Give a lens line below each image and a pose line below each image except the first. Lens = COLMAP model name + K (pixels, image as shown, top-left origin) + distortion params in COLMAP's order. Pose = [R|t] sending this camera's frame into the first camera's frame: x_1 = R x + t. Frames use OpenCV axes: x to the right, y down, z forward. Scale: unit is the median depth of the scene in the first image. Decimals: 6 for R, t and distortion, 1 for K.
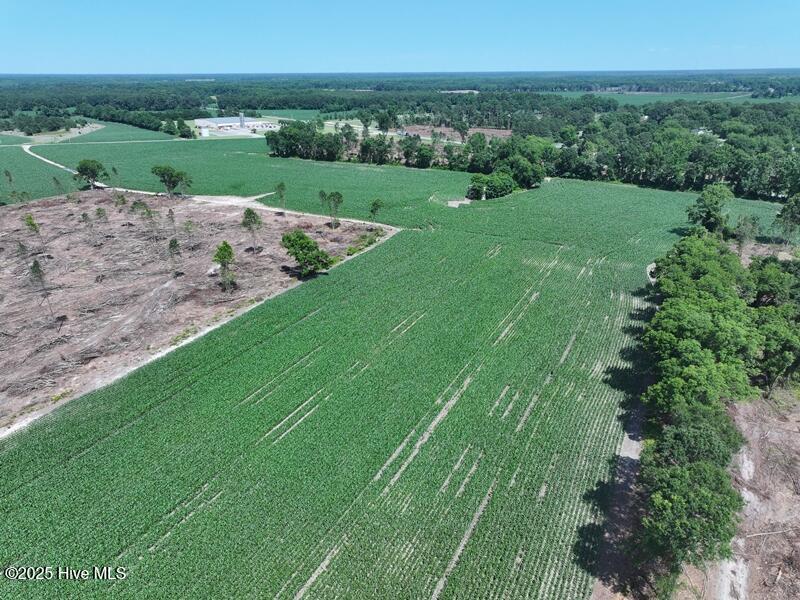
lens RADIAL K [[558.4, 0, 401.4], [0, 558.4, 295.9], [0, 0, 1]] dist [-0.004317, 0.016716]
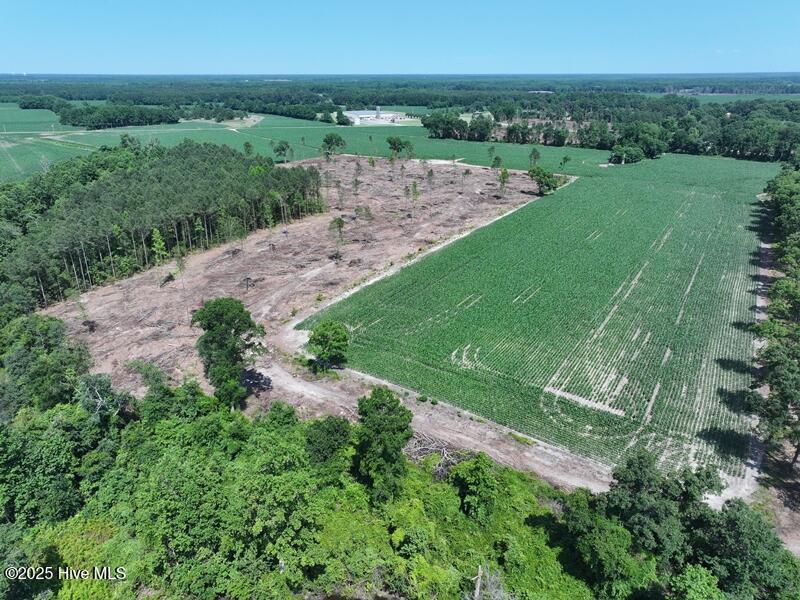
lens RADIAL K [[558.4, 0, 401.6], [0, 558.4, 297.2], [0, 0, 1]] dist [-0.004317, 0.016716]
pose [[0.995940, 0.036880, -0.082113, -0.205317], [-0.036947, 0.999317, 0.000698, 0.133406], [0.082083, 0.002339, 0.996623, -0.323105]]
